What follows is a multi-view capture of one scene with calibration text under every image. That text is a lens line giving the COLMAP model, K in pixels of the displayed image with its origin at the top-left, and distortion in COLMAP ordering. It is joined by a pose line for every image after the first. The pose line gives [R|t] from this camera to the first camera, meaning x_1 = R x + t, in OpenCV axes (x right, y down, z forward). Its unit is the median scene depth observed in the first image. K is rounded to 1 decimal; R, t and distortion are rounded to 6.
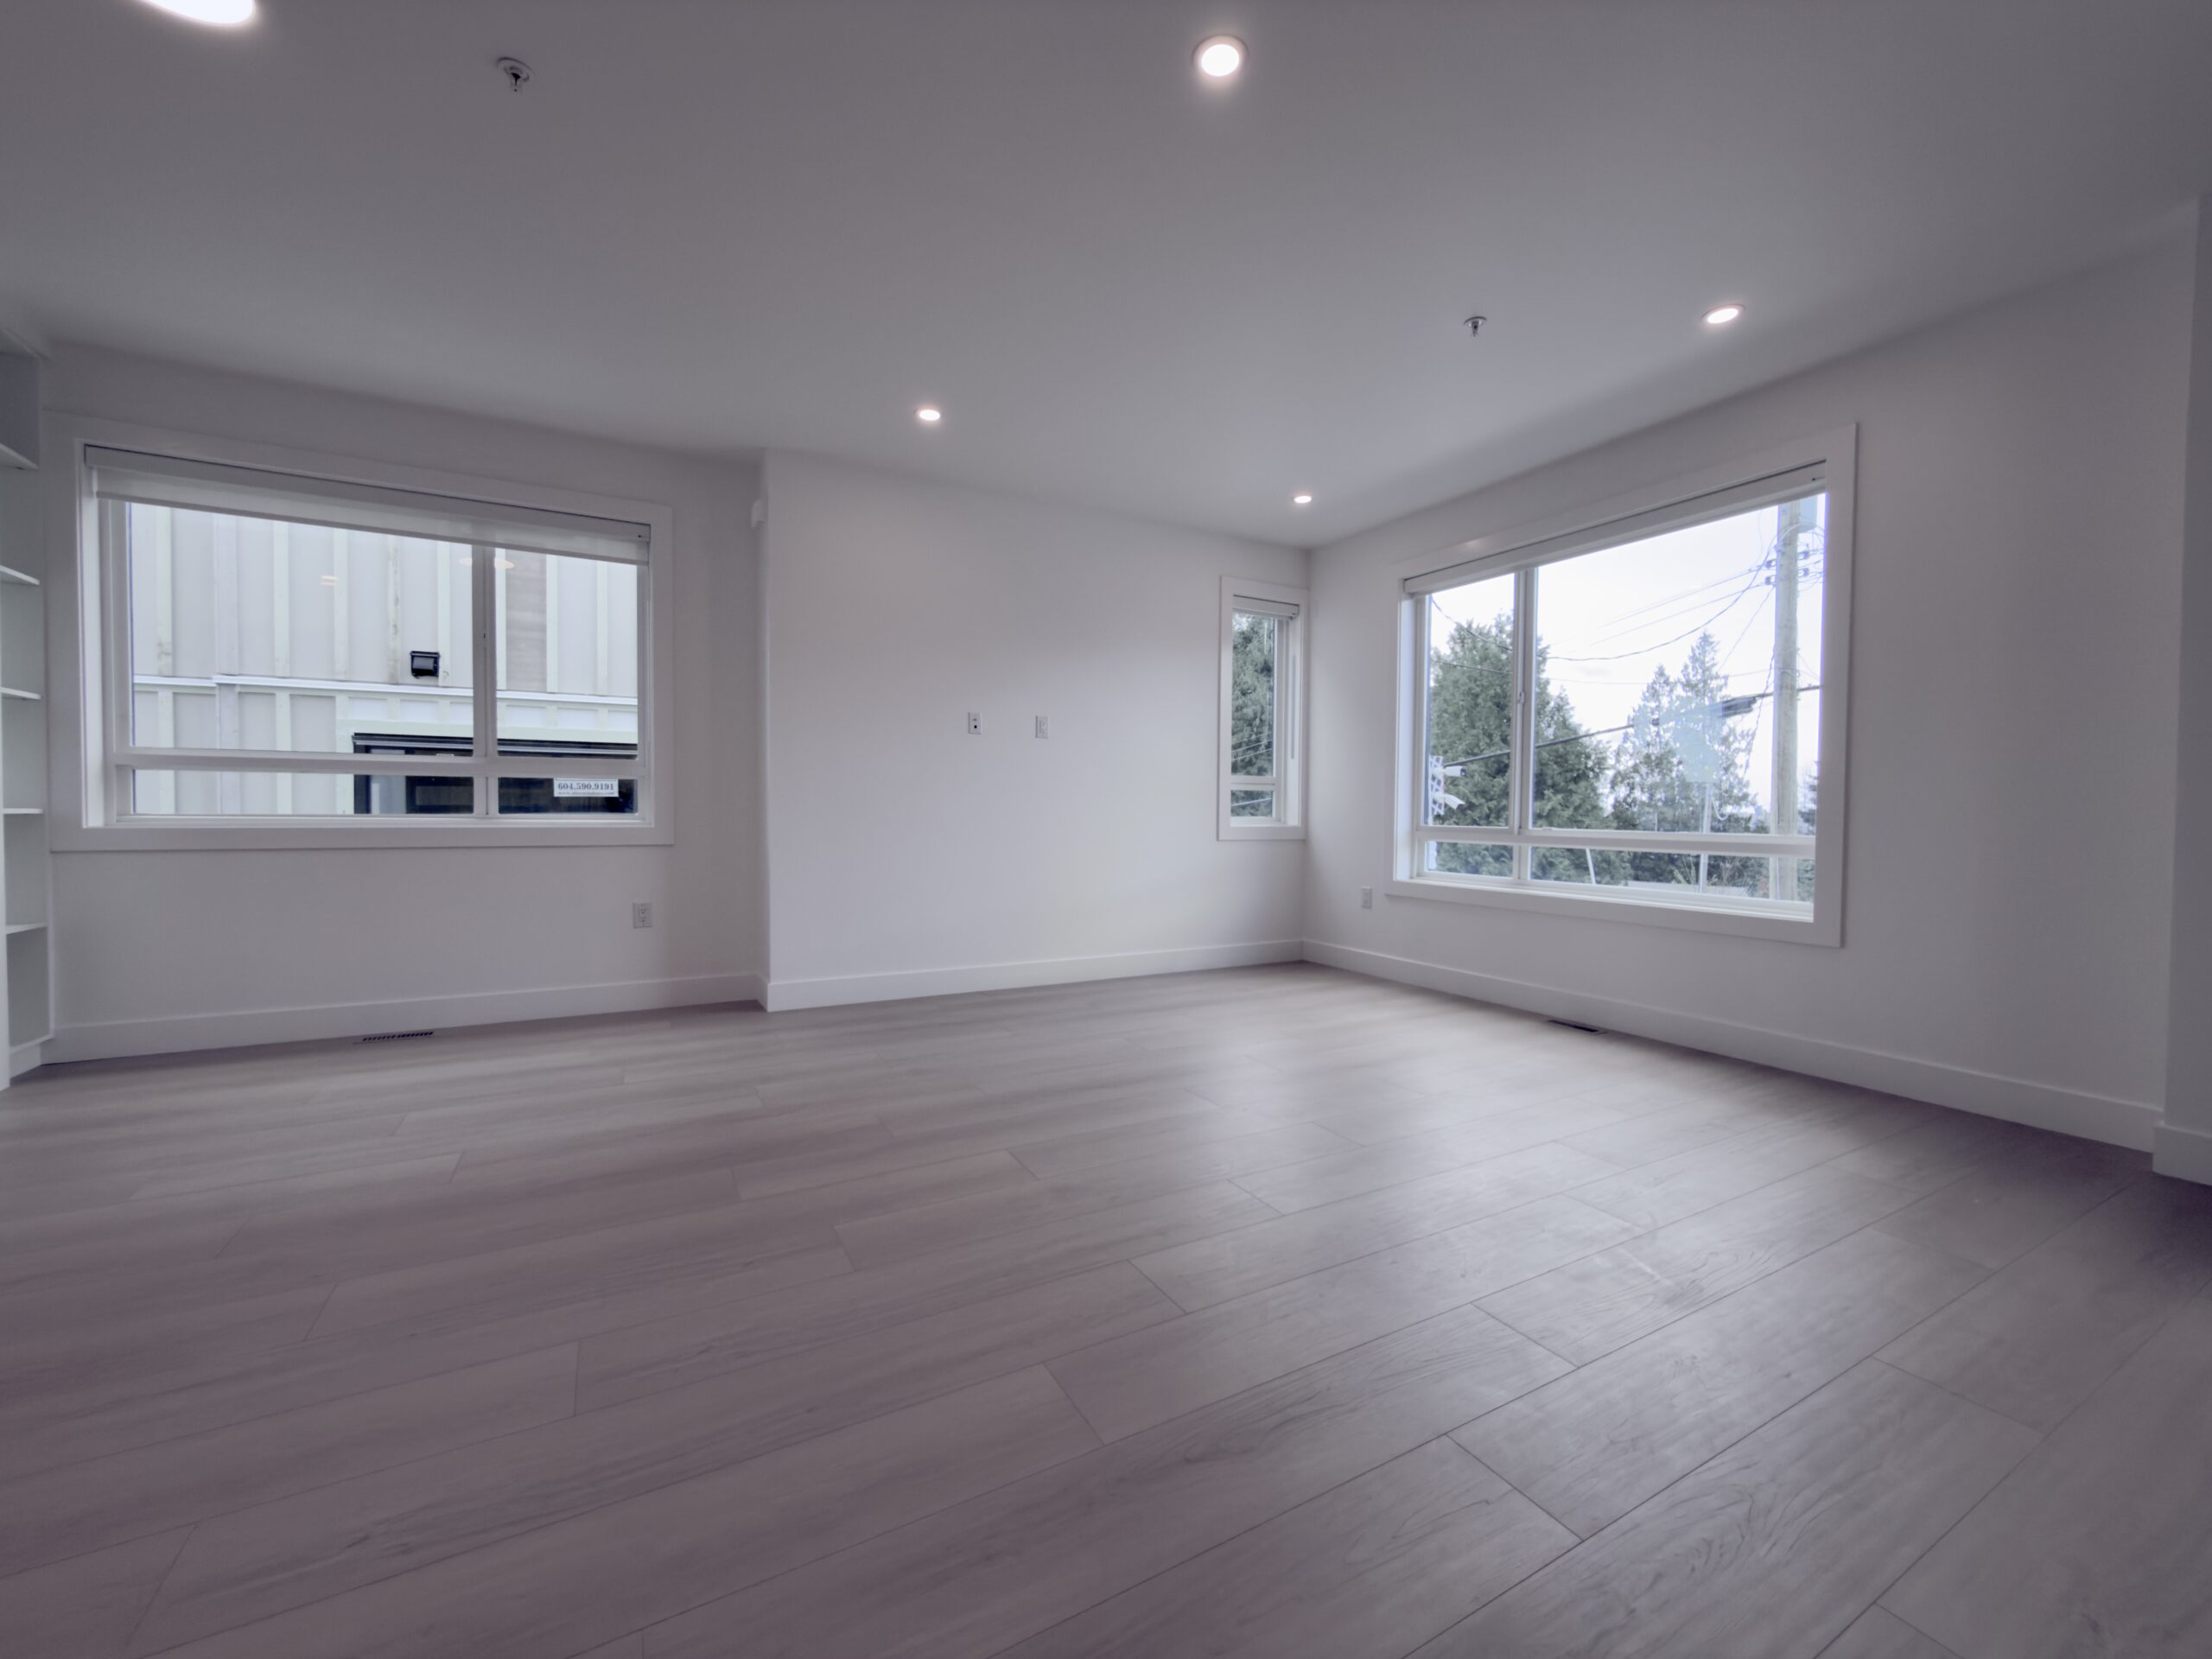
lens RADIAL K [[884.9, 0, 1098.0], [0, 884.9, 829.9], [0, 0, 1]] dist [-0.000032, -0.000411]
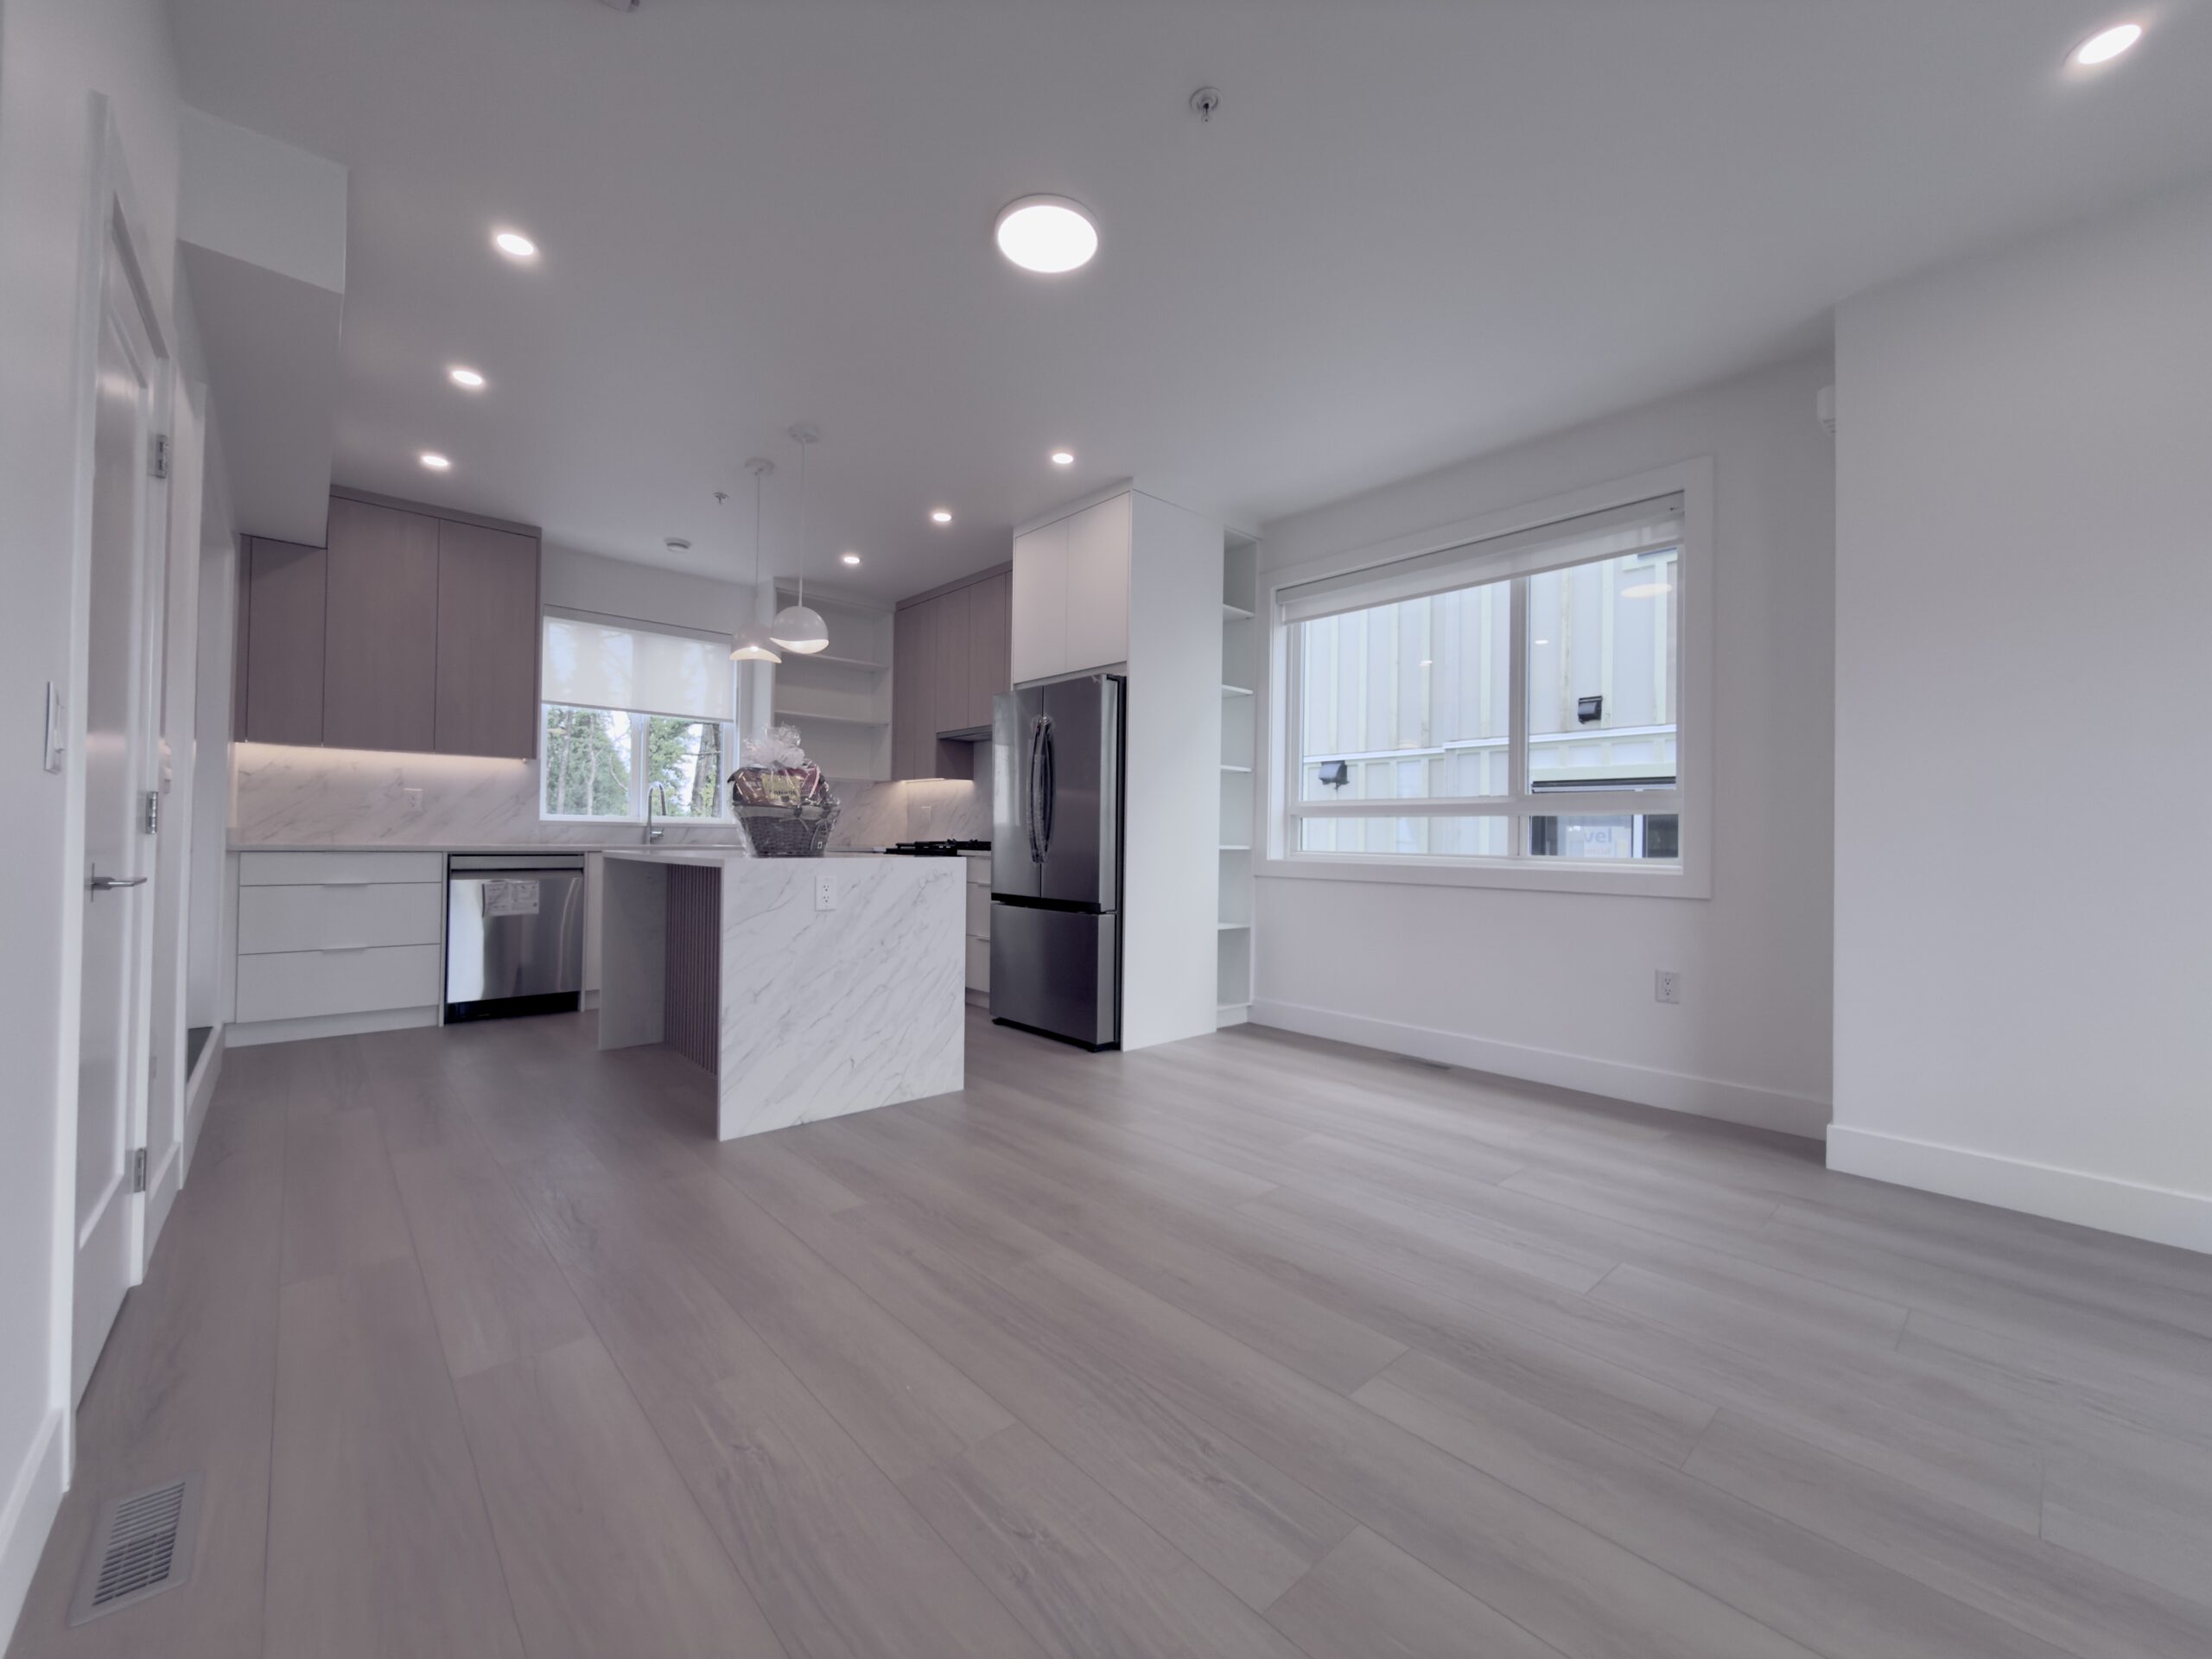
lens RADIAL K [[884.9, 0, 1108.0], [0, 884.9, 828.0], [0, 0, 1]] dist [-0.000032, -0.000411]
pose [[0.240727, -0.016995, -0.970444, 0.128010], [-0.037186, 0.998951, -0.026718, -0.004635], [0.969880, 0.042518, 0.239843, 0.327617]]
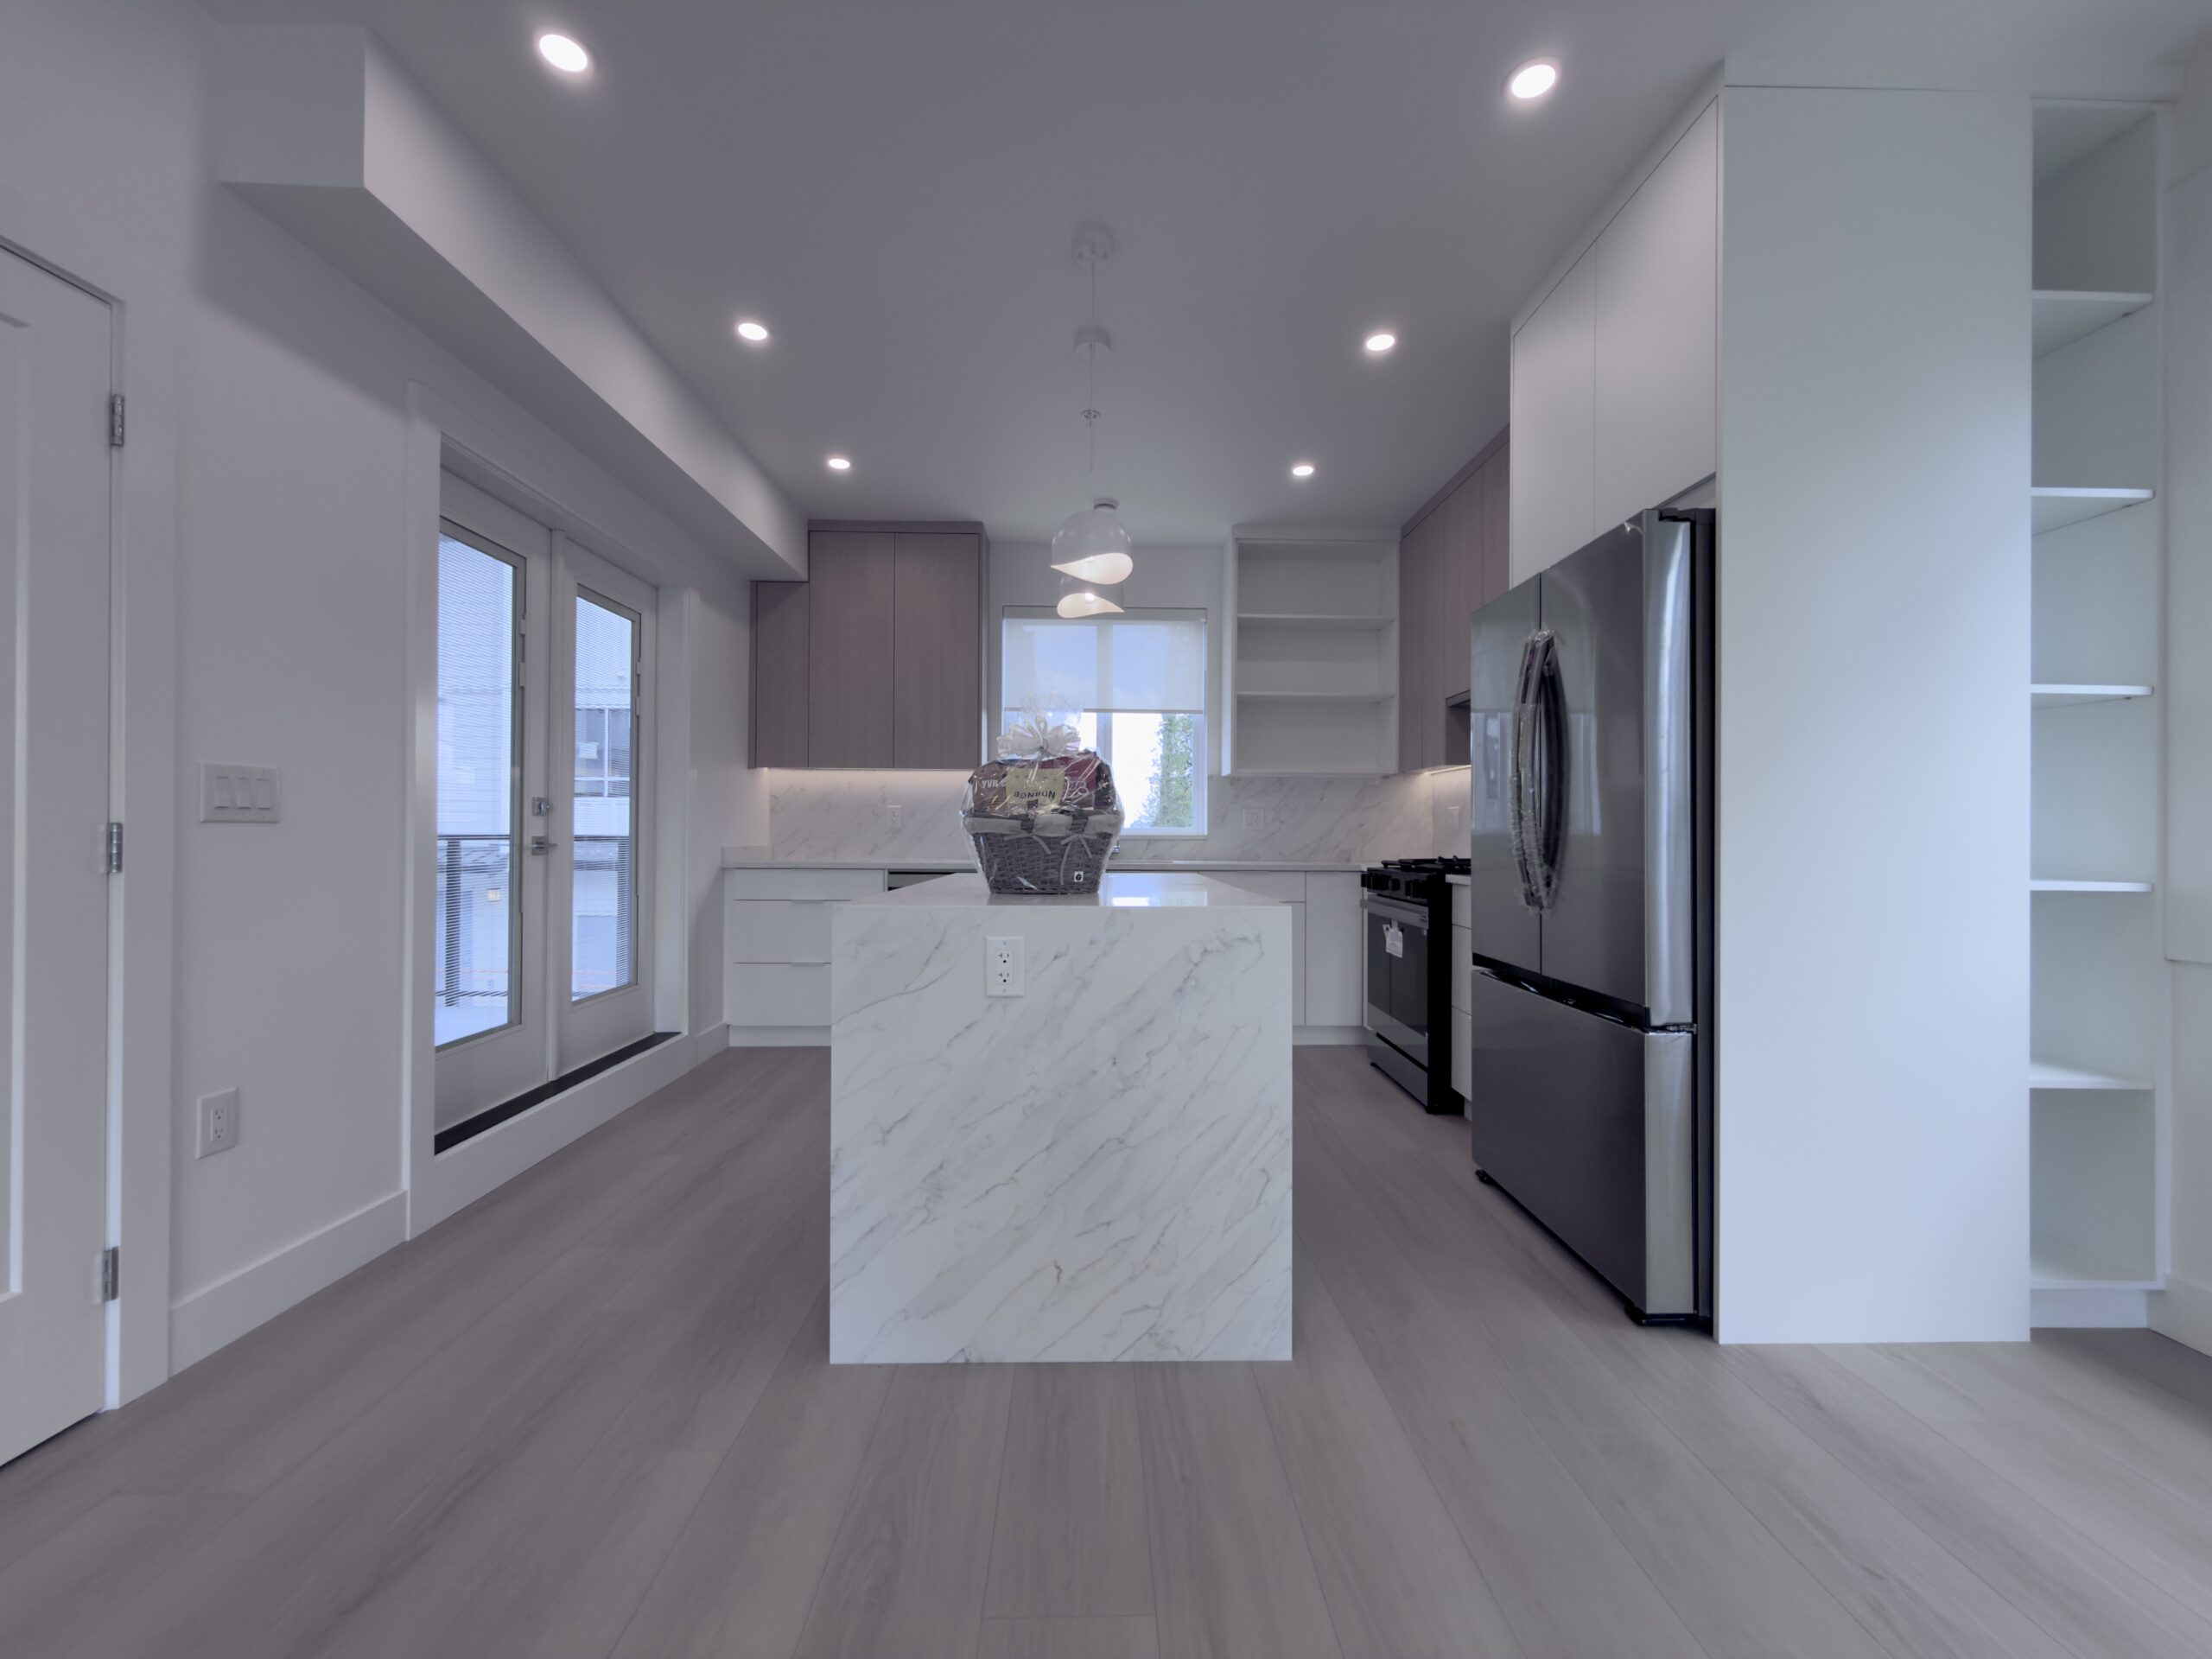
lens RADIAL K [[884.9, 0, 1104.0], [0, 884.9, 827.9], [0, 0, 1]] dist [-0.000032, -0.000411]
pose [[-0.458048, -0.017929, -0.888747, -0.288031], [-0.032971, 0.999451, -0.003169, -0.027952], [0.888316, 0.027852, -0.458387, 0.511876]]
